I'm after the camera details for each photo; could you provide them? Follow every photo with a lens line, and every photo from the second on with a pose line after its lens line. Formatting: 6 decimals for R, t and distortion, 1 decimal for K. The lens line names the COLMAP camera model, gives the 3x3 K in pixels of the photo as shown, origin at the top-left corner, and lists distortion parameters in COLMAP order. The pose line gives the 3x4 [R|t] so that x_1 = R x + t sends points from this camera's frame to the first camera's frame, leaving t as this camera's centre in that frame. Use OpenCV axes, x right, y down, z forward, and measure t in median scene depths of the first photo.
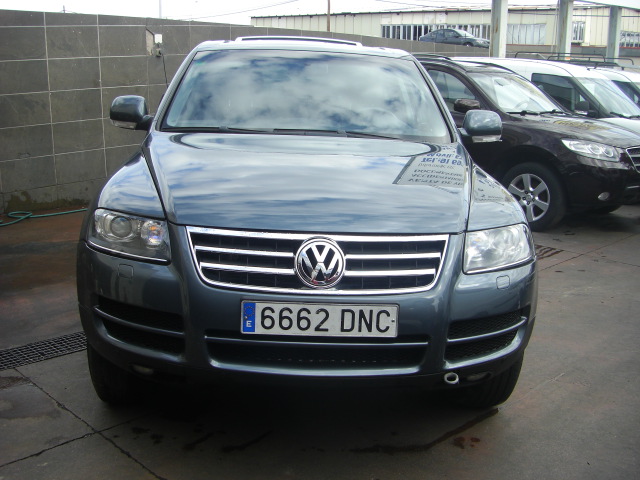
lens RADIAL K [[726.3, 0, 316.4], [0, 726.3, 238.9], [0, 0, 1]] dist [-0.147495, 0.000000]
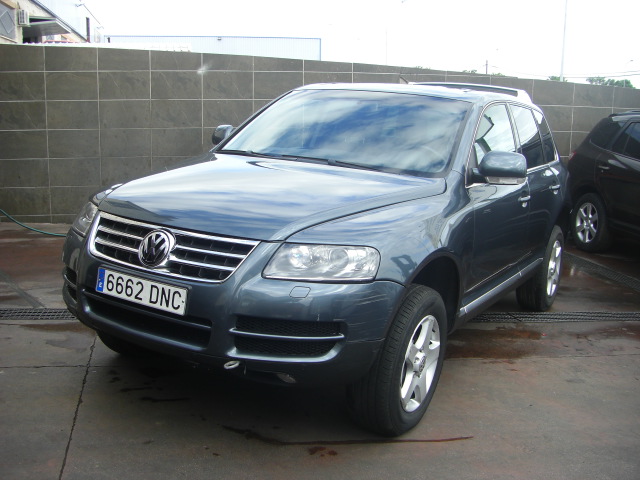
lens RADIAL K [[726.3, 0, 318.4], [0, 726.3, 242.6], [0, 0, 1]] dist [-0.147495, 0.000000]
pose [[0.834505, 0.119747, -0.537831, 0.931460], [-0.158056, 0.987102, -0.025466, 0.011315], [0.527844, 0.106259, 0.842668, 0.095576]]
